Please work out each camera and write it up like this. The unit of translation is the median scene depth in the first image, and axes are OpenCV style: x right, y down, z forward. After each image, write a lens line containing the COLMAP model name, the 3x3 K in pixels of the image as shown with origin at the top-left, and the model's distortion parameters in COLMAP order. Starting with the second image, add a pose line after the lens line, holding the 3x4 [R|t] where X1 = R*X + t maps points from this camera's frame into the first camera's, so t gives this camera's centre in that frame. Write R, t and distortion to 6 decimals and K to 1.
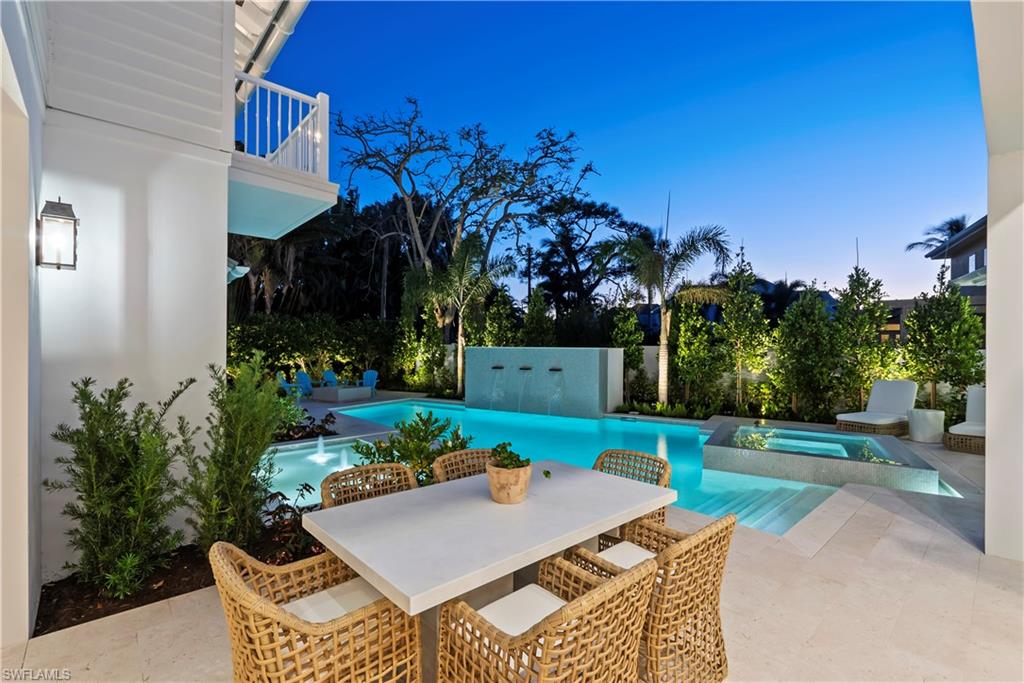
lens RADIAL K [[451.9, 0, 512.0], [0, 451.9, 342.6], [0, 0, 1]] dist [-0.004335, 0.000100]
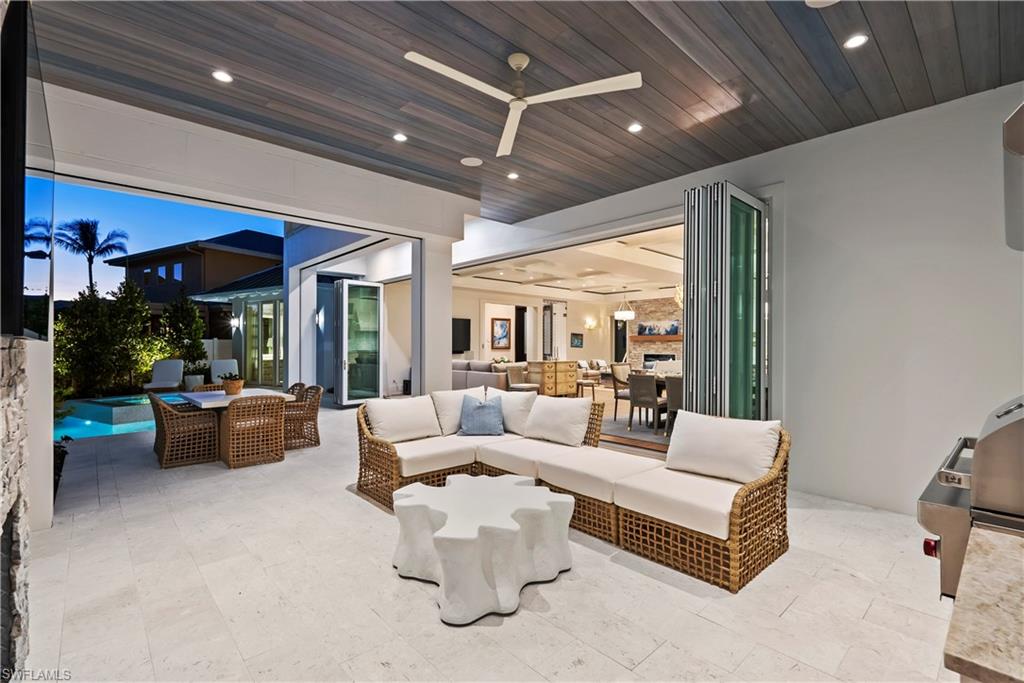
lens RADIAL K [[451.9, 0, 510.5], [0, 451.9, 341.2], [0, 0, 1]] dist [-0.004335, 0.000100]
pose [[0.003216, -0.006001, 0.999977, -0.504044], [-0.005562, 0.999966, 0.006019, 0.005131], [-0.999979, -0.005581, 0.003182, -0.126435]]
